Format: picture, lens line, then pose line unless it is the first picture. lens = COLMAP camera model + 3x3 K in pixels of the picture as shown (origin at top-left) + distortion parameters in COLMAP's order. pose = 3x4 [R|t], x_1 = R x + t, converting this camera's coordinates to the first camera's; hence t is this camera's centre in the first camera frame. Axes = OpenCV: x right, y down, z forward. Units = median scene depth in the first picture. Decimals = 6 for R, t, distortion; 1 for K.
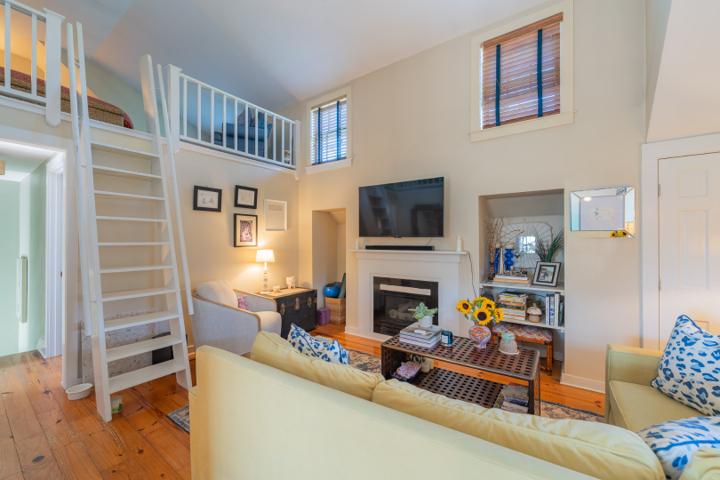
lens RADIAL K [[291.5, 0, 355.1], [0, 291.5, 241.1], [0, 0, 1]] dist [-0.000863, -0.000546]
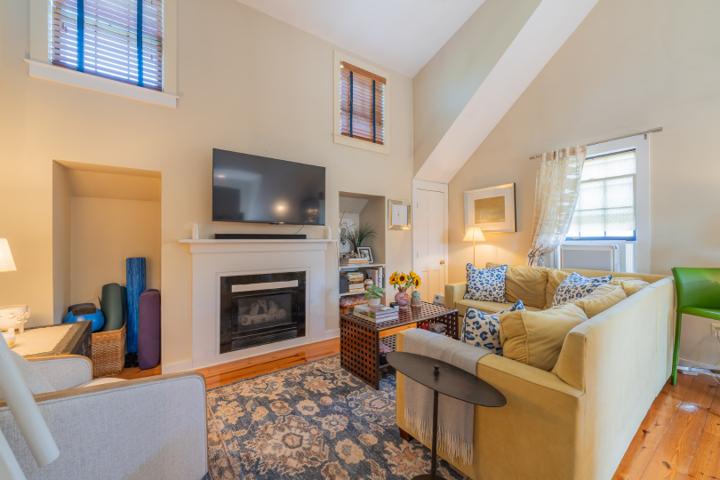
lens RADIAL K [[291.5, 0, 358.3], [0, 291.5, 239.9], [0, 0, 1]] dist [-0.000863, -0.000546]
pose [[0.319052, -0.001792, 0.947735, -0.680945], [0.001265, 0.999998, 0.001465, 0.038612], [-0.947736, 0.000731, 0.319054, 0.590616]]
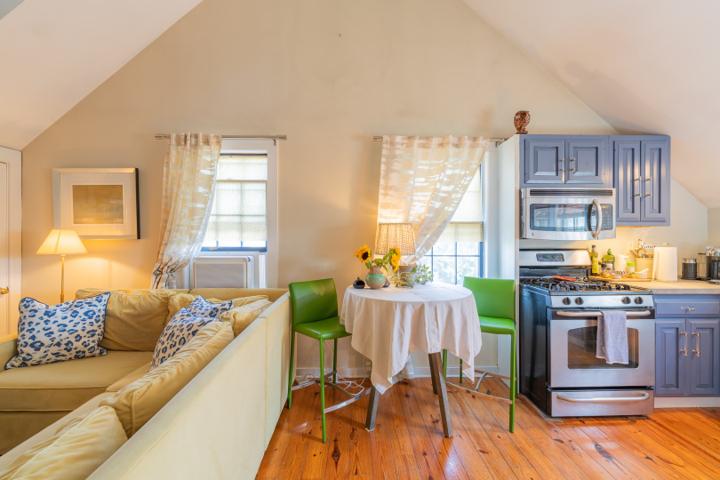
lens RADIAL K [[291.5, 0, 358.8], [0, 291.5, 238.2], [0, 0, 1]] dist [-0.000863, -0.000546]
pose [[-0.600913, -0.003175, 0.799308, -0.360914], [-0.007099, 0.999974, -0.001365, -0.000293], [-0.799283, -0.006495, -0.600920, 0.338306]]
